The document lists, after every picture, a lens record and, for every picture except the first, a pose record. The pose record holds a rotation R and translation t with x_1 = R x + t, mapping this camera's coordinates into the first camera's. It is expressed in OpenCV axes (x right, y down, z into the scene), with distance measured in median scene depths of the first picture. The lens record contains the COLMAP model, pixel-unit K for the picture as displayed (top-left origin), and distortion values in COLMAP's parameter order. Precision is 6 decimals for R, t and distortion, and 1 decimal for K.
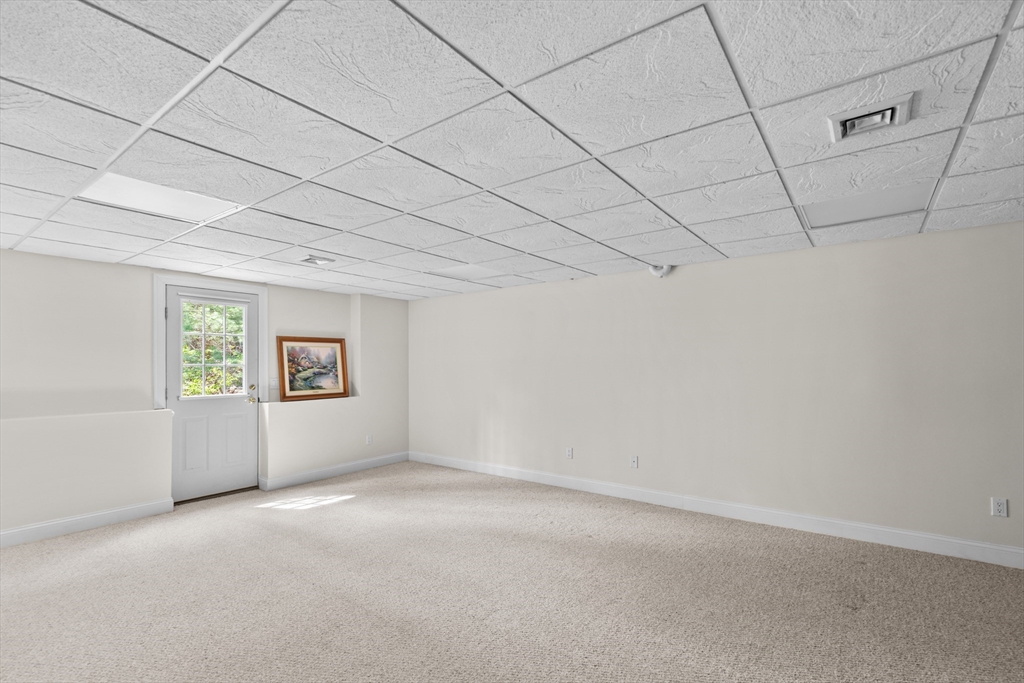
lens RADIAL K [[464.6, 0, 526.4], [0, 464.6, 360.9], [0, 0, 1]] dist [0.011297, -0.000404]
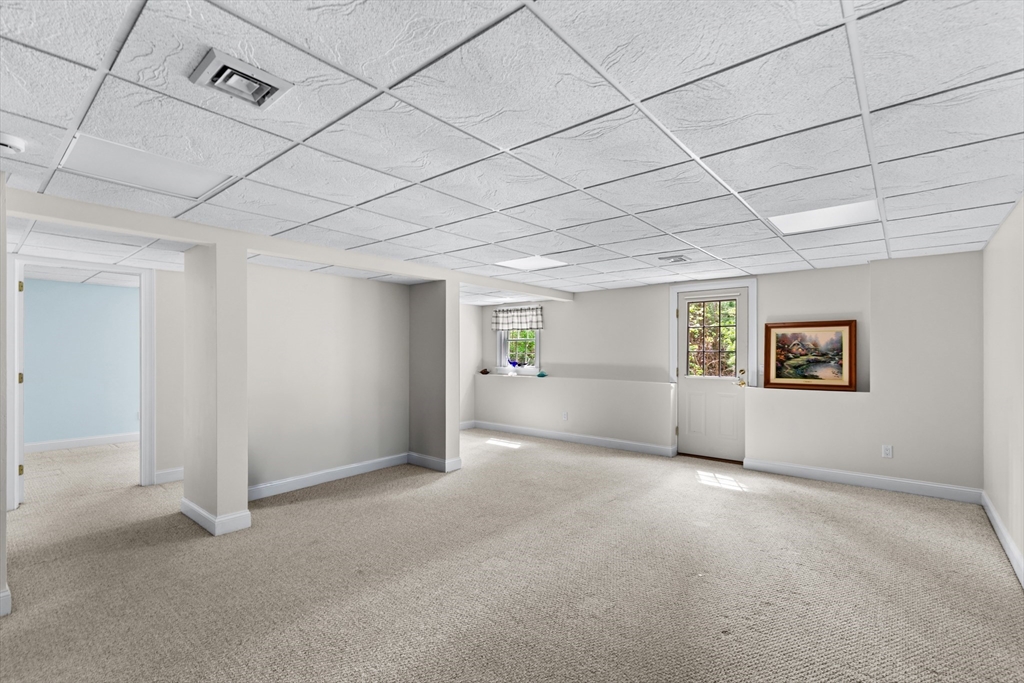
lens RADIAL K [[464.6, 0, 518.2], [0, 464.6, 348.4], [0, 0, 1]] dist [0.011297, -0.000404]
pose [[-0.068402, -0.001966, -0.997656, 0.507645], [0.005856, 0.999980, -0.002372, 0.000674], [0.997641, -0.006005, -0.068389, 0.506494]]
